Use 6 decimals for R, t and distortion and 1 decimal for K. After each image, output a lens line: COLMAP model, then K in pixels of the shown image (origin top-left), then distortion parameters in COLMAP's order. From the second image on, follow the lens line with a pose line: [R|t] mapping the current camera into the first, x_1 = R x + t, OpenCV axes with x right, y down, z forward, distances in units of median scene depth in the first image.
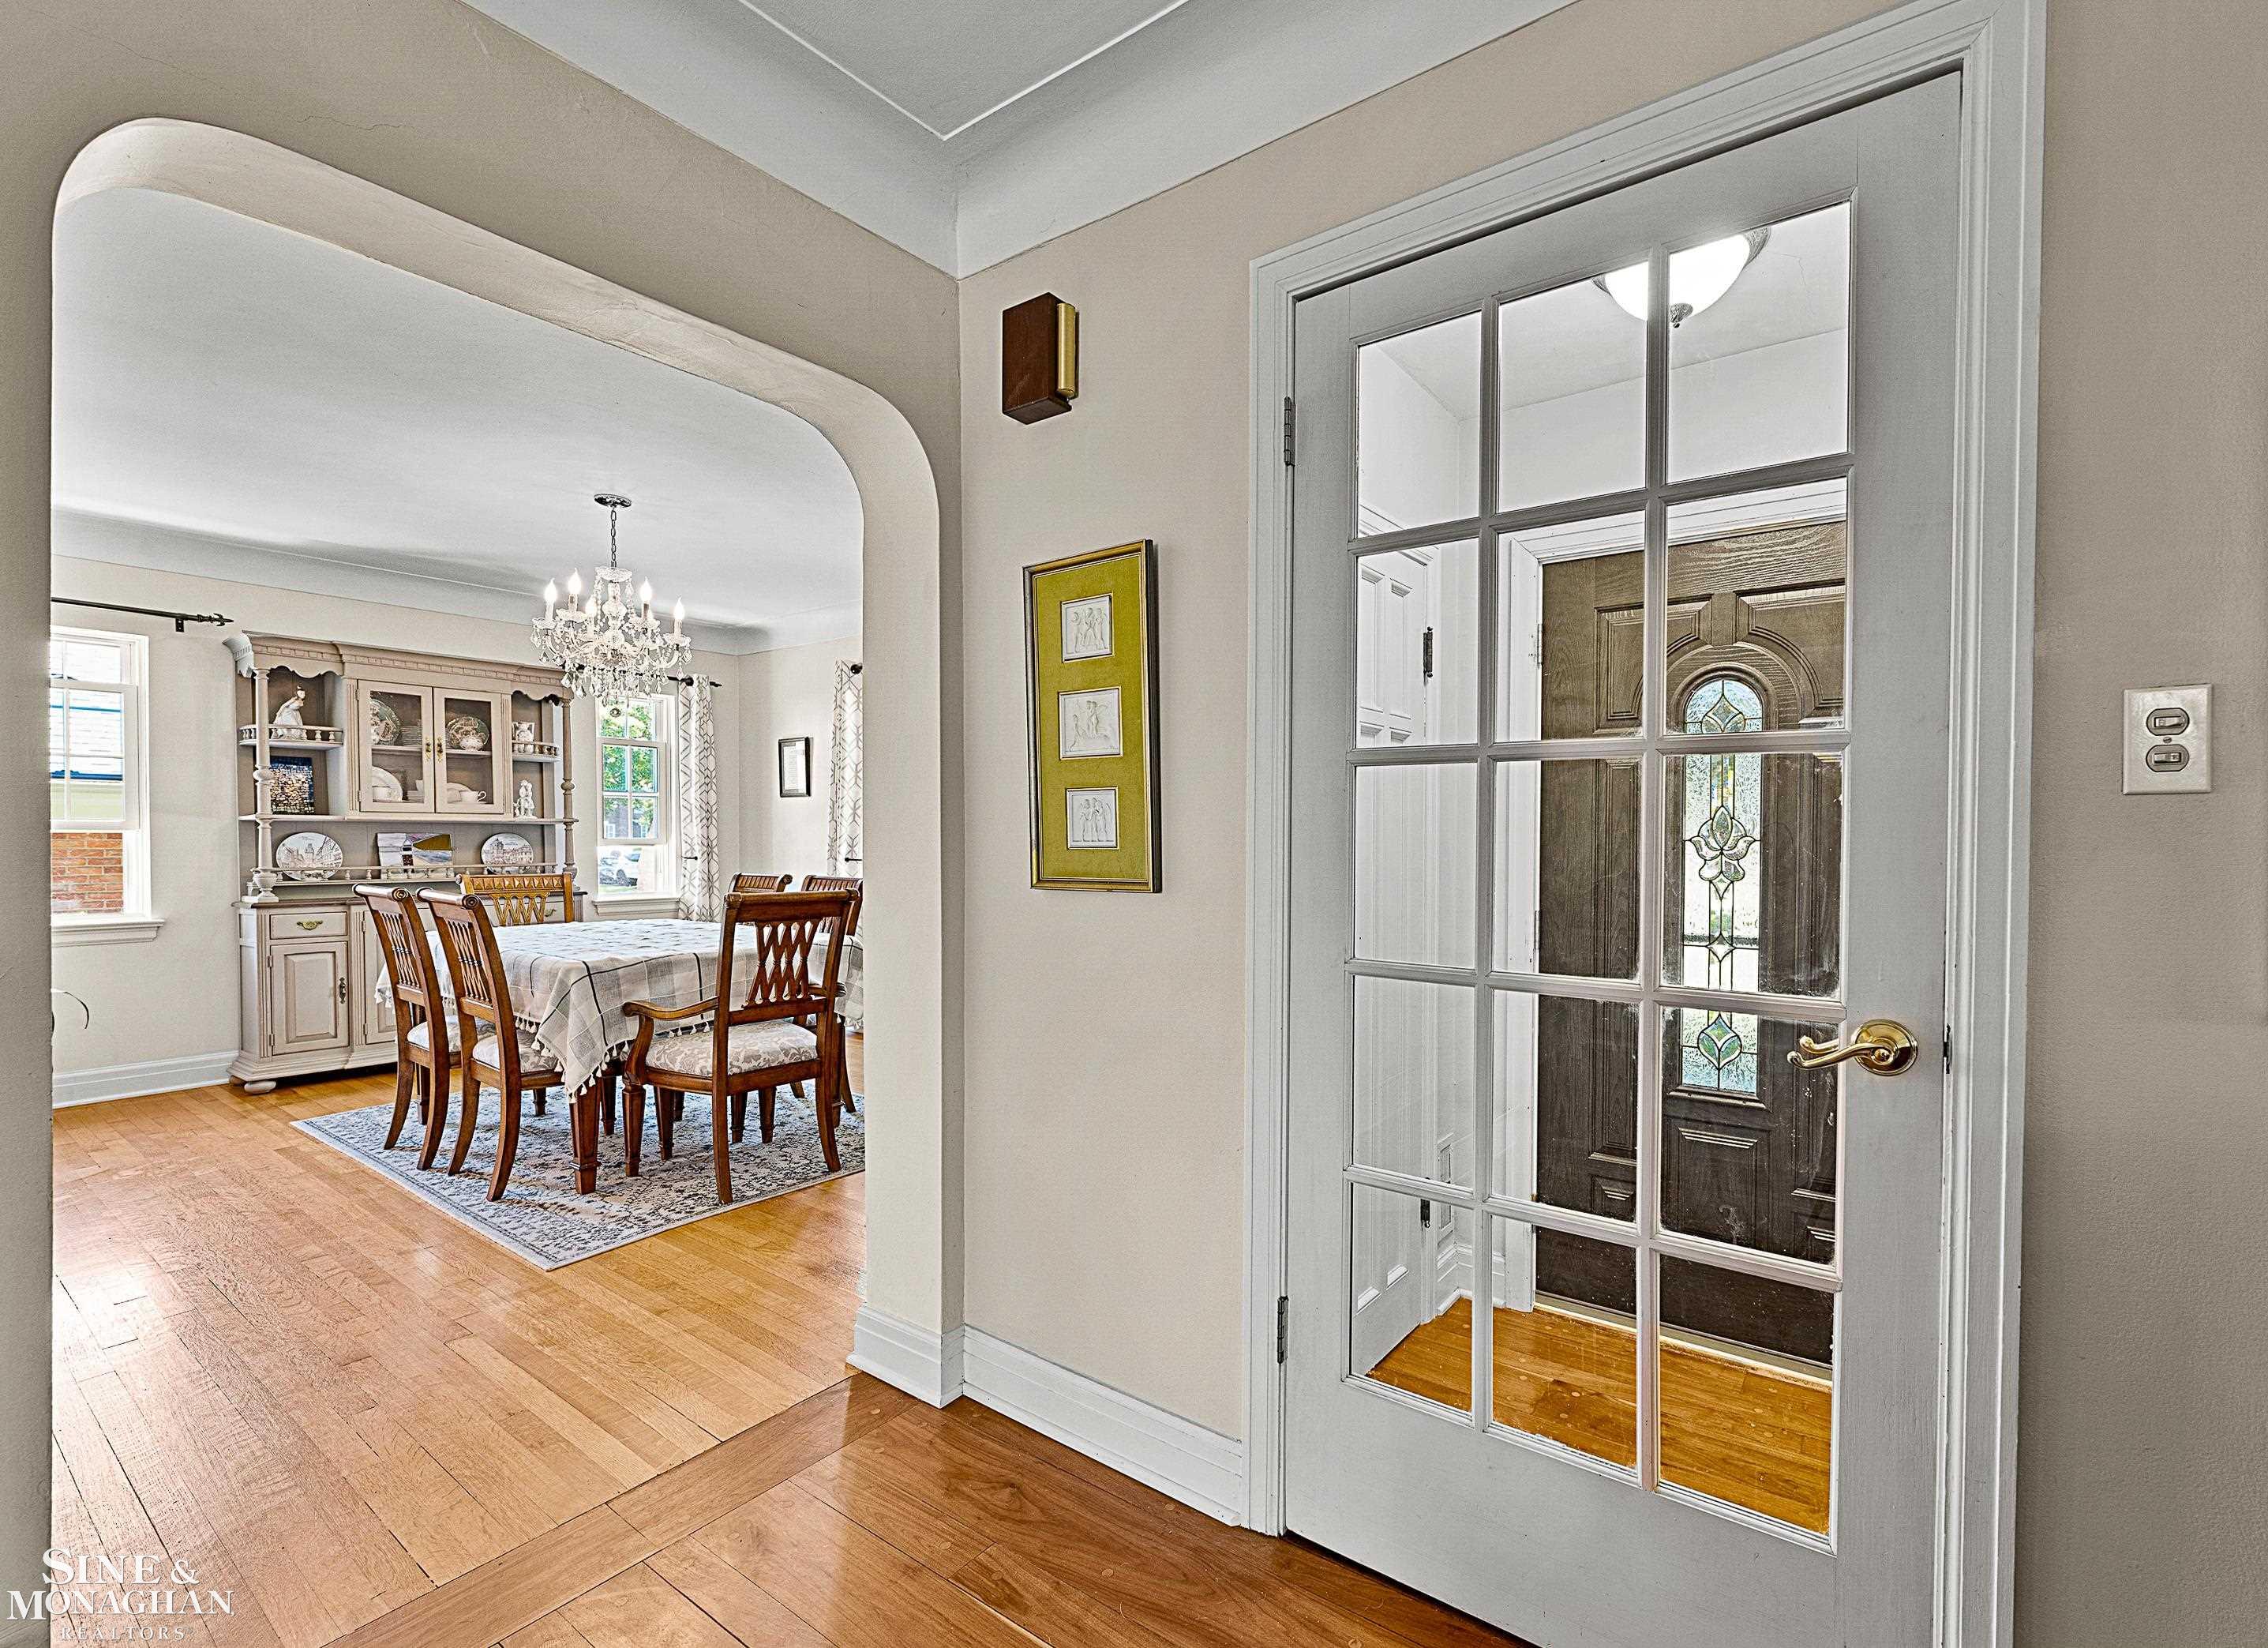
lens RADIAL K [[880.5, 0, 1137.5], [0, 880.5, 834.1], [0, 0, 1]] dist [0.000060, 0.000058]
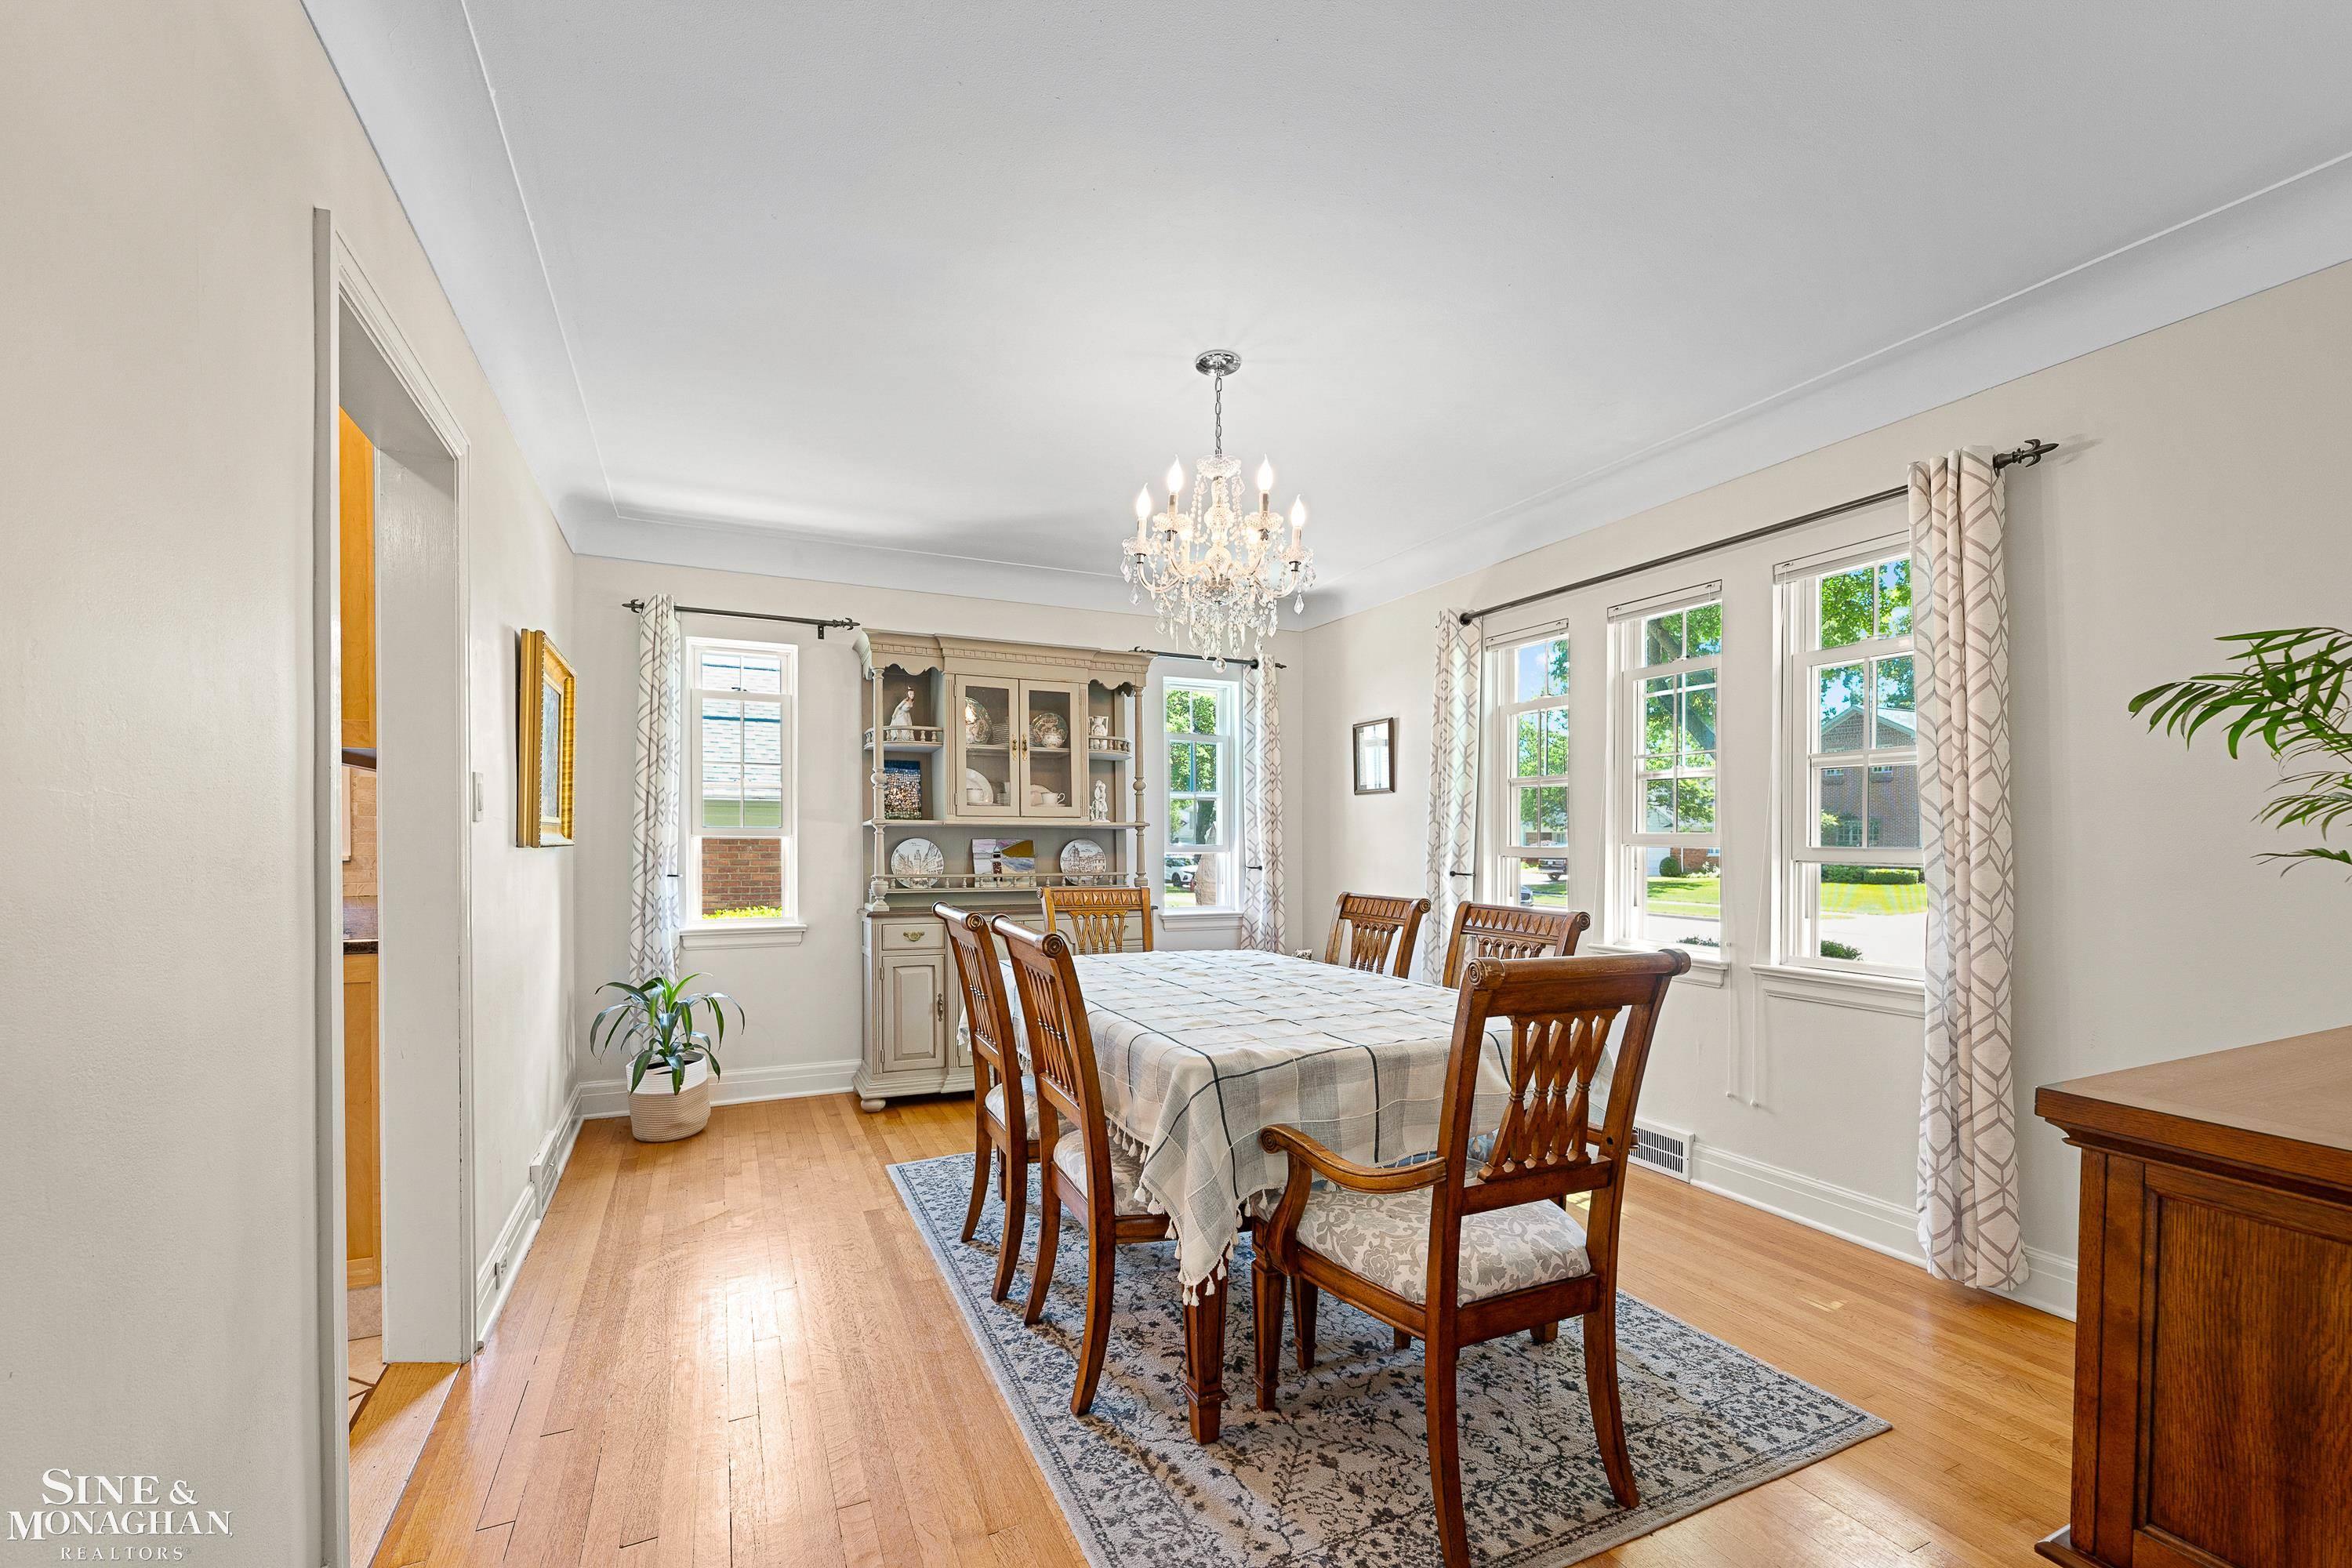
lens RADIAL K [[955.4, 0, 1166.1], [0, 955.4, 788.7], [0, 0, 1]] dist [-0.000062, 0.000115]
pose [[0.864306, -0.027576, -0.502210, -0.197690], [0.000266, 0.998521, -0.054370, 0.001072], [0.502967, 0.046859, 0.863035, 0.257976]]
